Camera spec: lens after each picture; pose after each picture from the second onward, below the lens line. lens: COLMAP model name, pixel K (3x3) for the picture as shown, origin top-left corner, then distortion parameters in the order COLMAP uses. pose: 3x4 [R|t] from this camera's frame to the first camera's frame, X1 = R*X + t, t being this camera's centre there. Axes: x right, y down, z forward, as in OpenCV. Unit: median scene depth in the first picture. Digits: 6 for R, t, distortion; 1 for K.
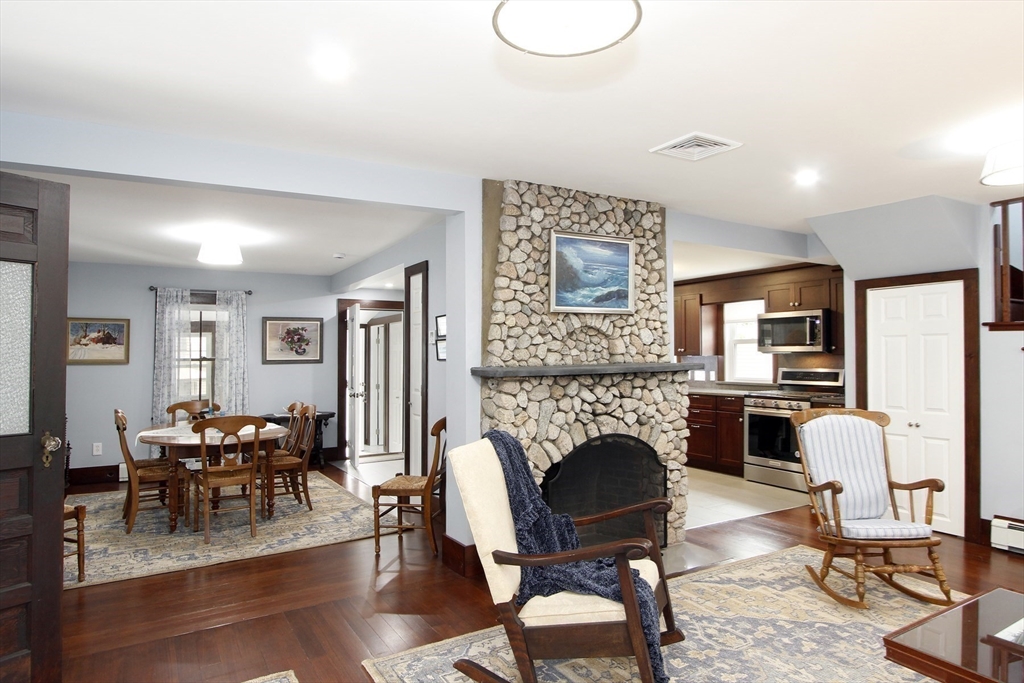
lens RADIAL K [[634.5, 0, 506.6], [0, 634.5, 335.5], [0, 0, 1]] dist [-0.002874, -0.001688]
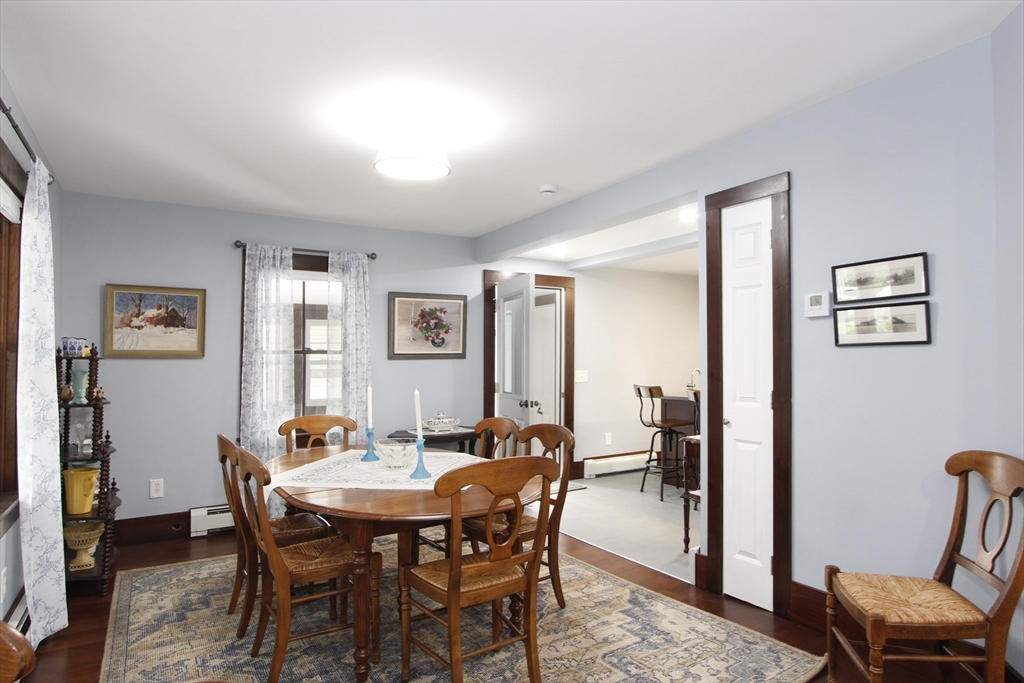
lens RADIAL K [[634.5, 0, 545.4], [0, 634.5, 338.2], [0, 0, 1]] dist [-0.002874, -0.001688]
pose [[0.999099, 0.004089, 0.042254, -0.247593], [-0.004146, 0.999991, 0.001248, 0.020756], [-0.042248, -0.001422, 0.999106, 0.299904]]
